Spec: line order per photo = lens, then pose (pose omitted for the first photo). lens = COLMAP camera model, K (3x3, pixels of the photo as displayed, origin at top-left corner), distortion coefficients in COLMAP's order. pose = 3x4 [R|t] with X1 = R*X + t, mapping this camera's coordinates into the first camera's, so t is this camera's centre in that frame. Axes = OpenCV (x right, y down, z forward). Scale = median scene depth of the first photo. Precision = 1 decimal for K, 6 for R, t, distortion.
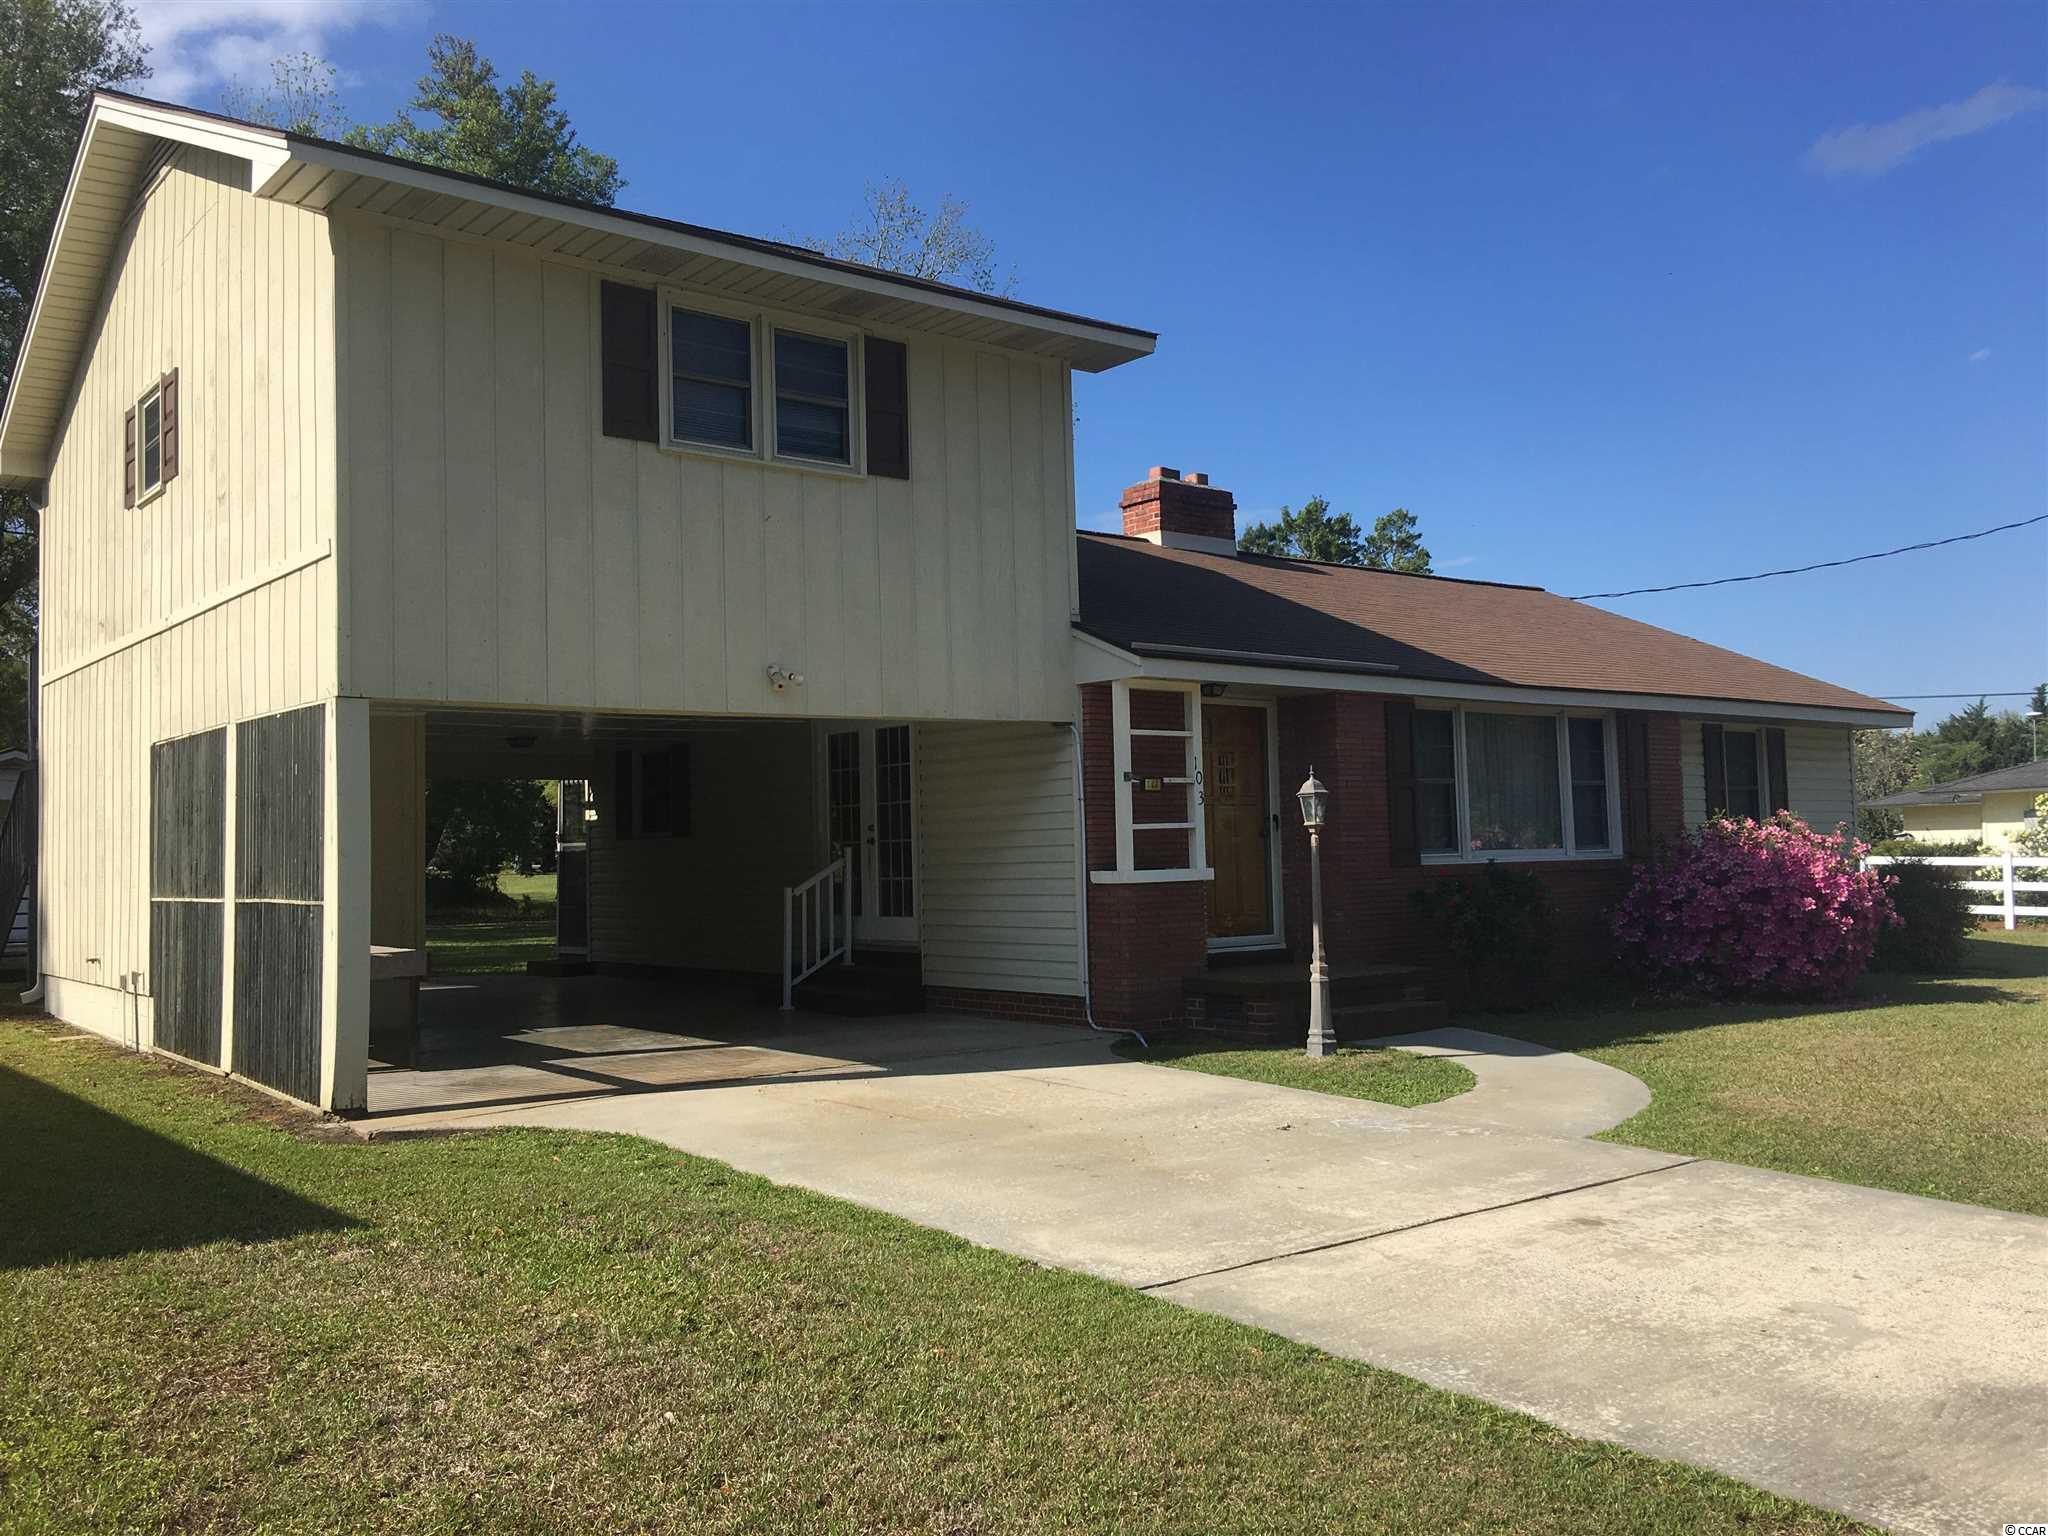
lens RADIAL K [[1718.4, 0, 1032.5], [0, 1718.4, 758.6], [0, 0, 1]] dist [0.096433, -0.155682]
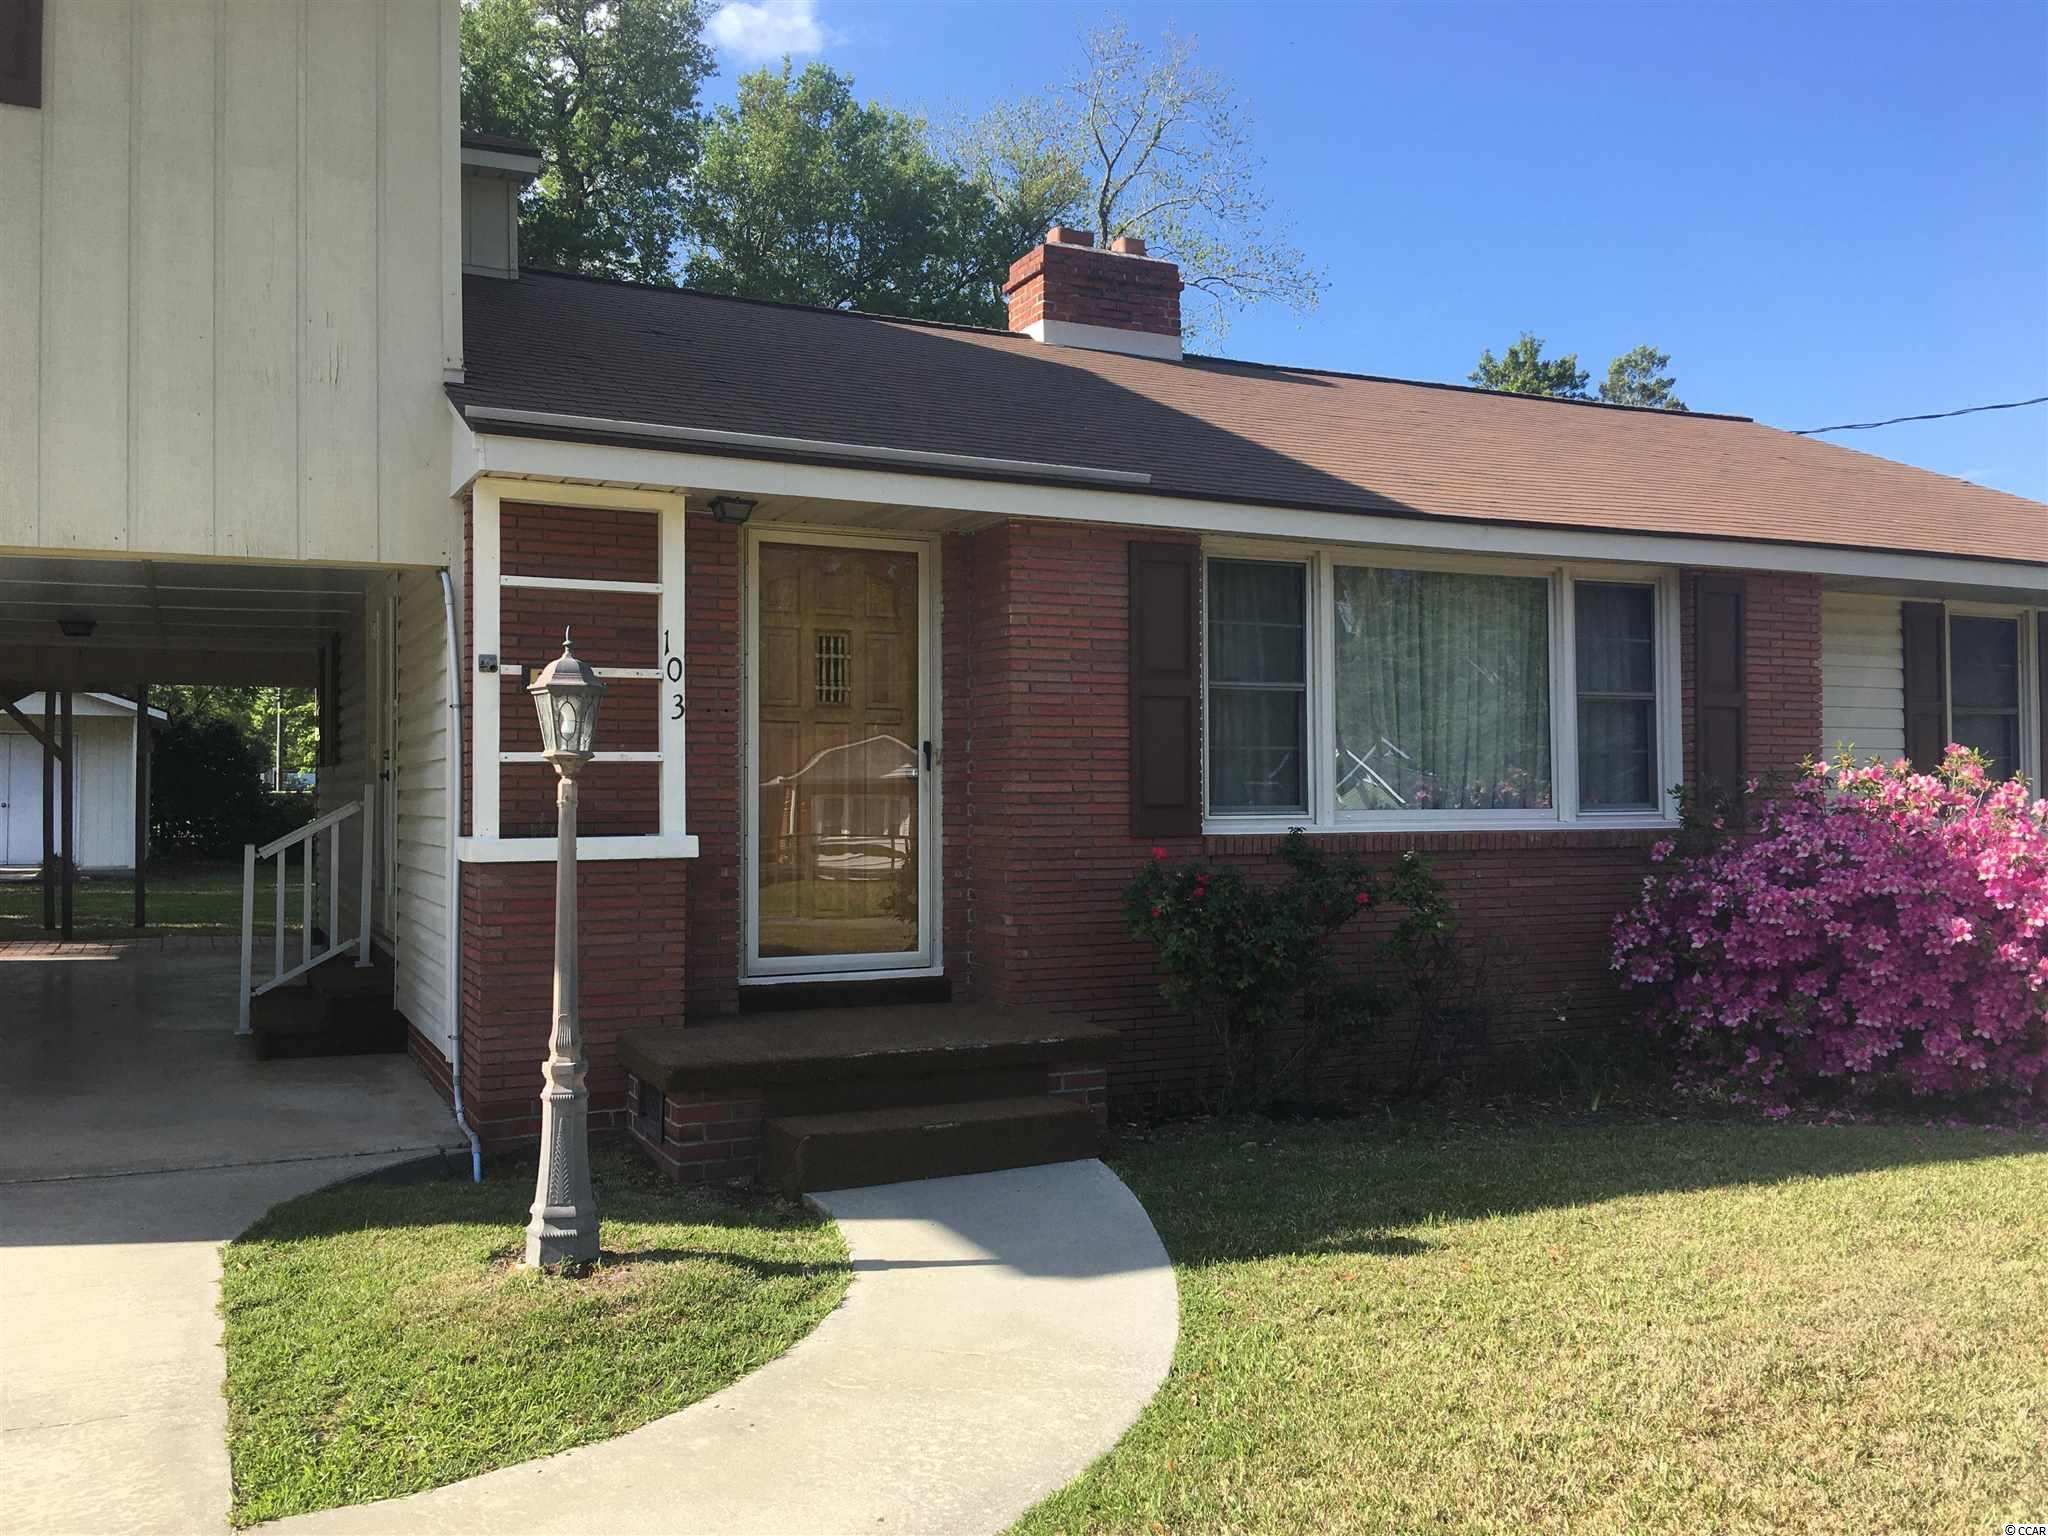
lens RADIAL K [[1718.4, 0, 1032.5], [0, 1718.4, 758.6], [0, 0, 1]] dist [0.096433, -0.155682]
pose [[0.972510, 0.015702, -0.232332, 0.292103], [-0.006718, 0.999201, 0.039409, 0.014924], [0.232765, -0.036765, 0.971838, 0.433750]]
